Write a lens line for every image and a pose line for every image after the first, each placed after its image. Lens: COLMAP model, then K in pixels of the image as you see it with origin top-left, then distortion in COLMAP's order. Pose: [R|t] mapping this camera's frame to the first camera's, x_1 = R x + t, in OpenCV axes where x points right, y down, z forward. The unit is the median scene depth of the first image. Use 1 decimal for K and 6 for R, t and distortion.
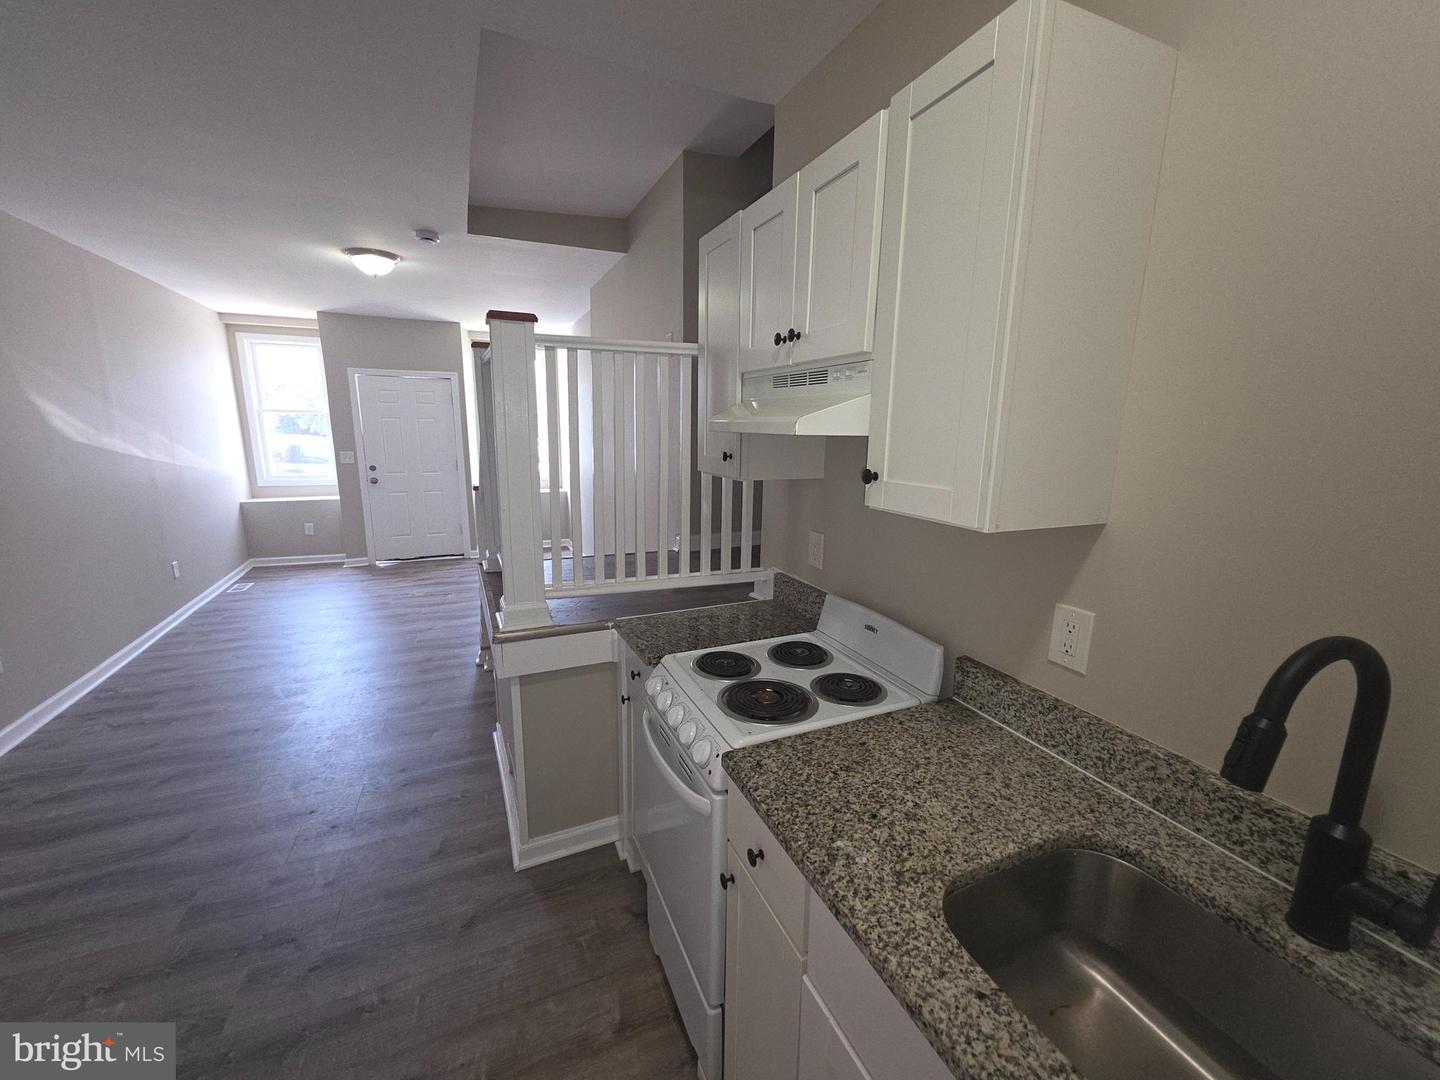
lens RADIAL K [[584.0, 0, 711.3], [0, 584.0, 534.6], [0, 0, 1]] dist [0.017200, -0.000520]
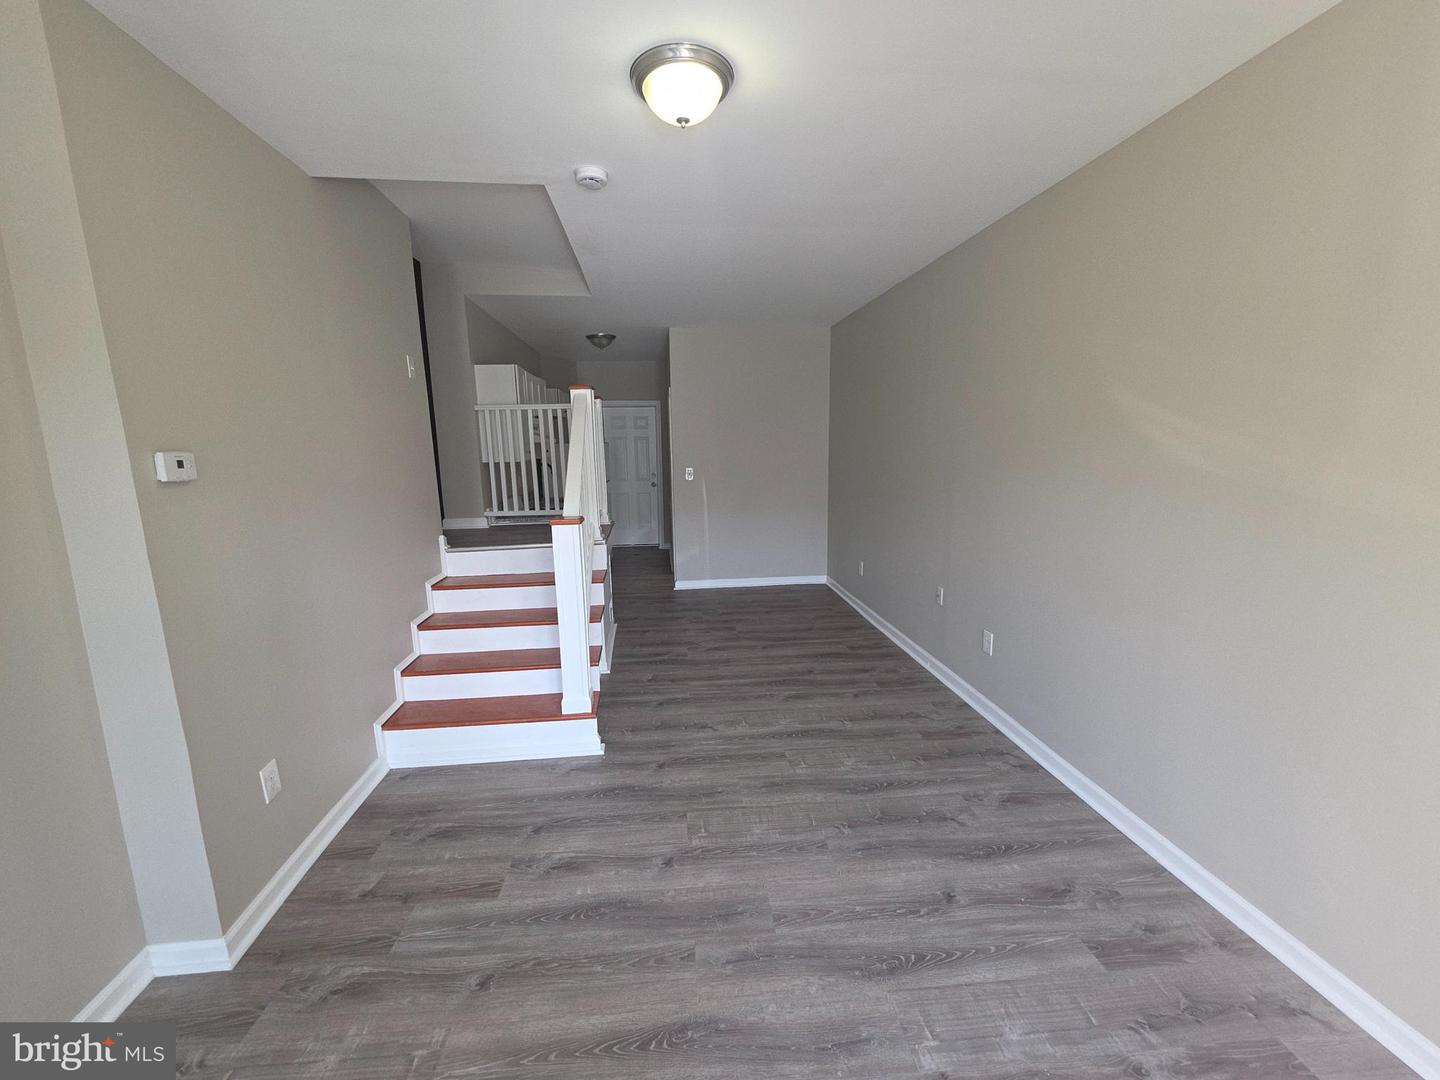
lens RADIAL K [[584.0, 0, 716.5], [0, 584.0, 542.4], [0, 0, 1]] dist [0.017200, -0.000520]
pose [[-0.953221, -0.045250, 0.298867, -0.805247], [0.064636, 0.935350, 0.347768, -0.308824], [-0.295282, 0.350817, -0.888671, 1.640708]]
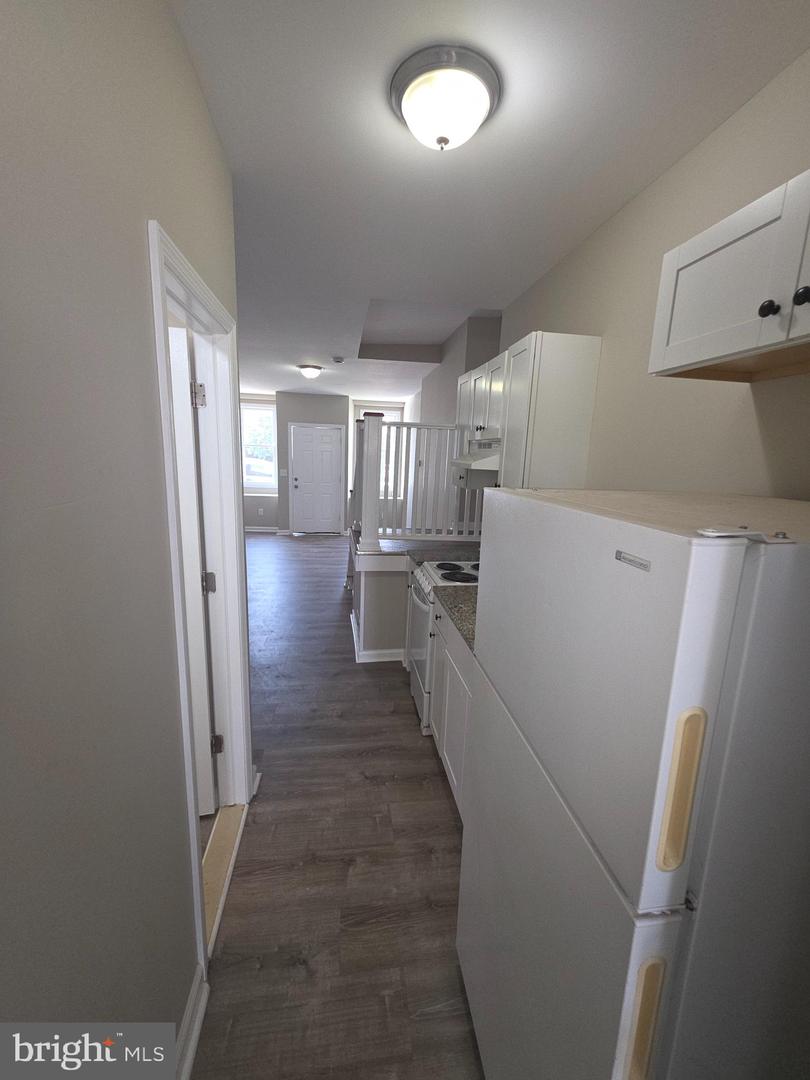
lens RADIAL K [[438.0, 0, 402.0], [0, 438.0, 535.3], [0, 0, 1]] dist [0.017200, -0.000520]
pose [[0.965143, 0.074826, -0.250798, 0.118225], [-0.077114, 0.997022, 0.000703, 0.048410], [0.250103, 0.018662, 0.968039, -0.316898]]
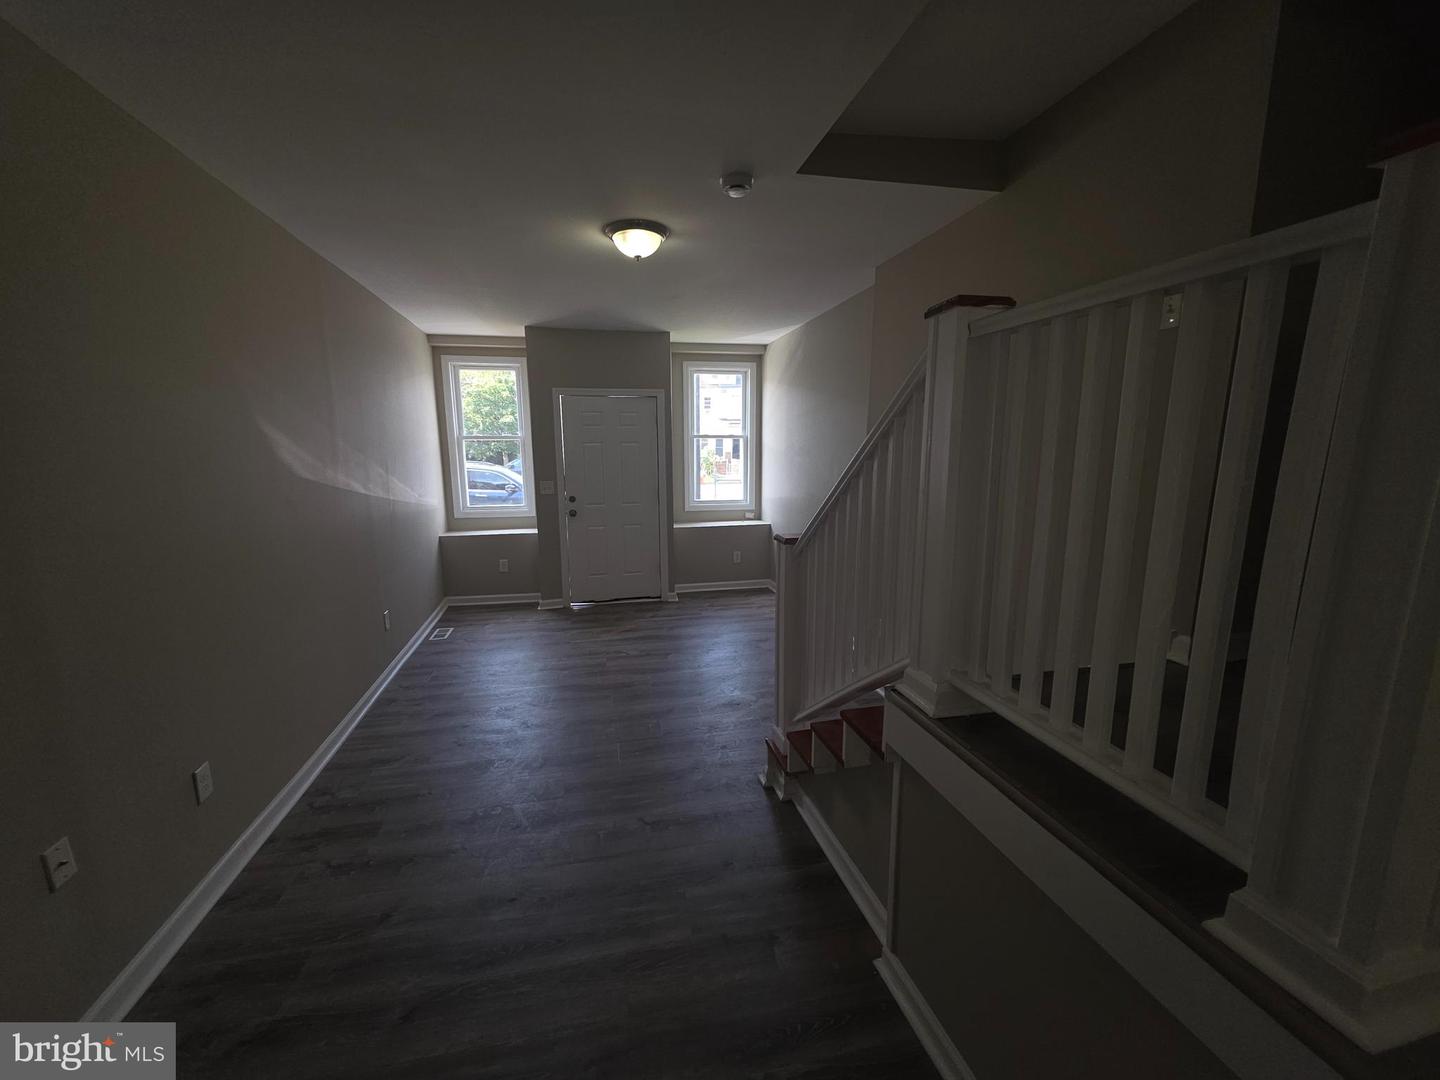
lens RADIAL K [[584.0, 0, 717.5], [0, 584.0, 534.3], [0, 0, 1]] dist [0.017200, -0.000520]
pose [[0.983602, 0.011367, -0.179996, -0.348858], [-0.017596, 0.999299, -0.033048, -0.060350], [0.179494, 0.035673, 0.983112, 0.299399]]
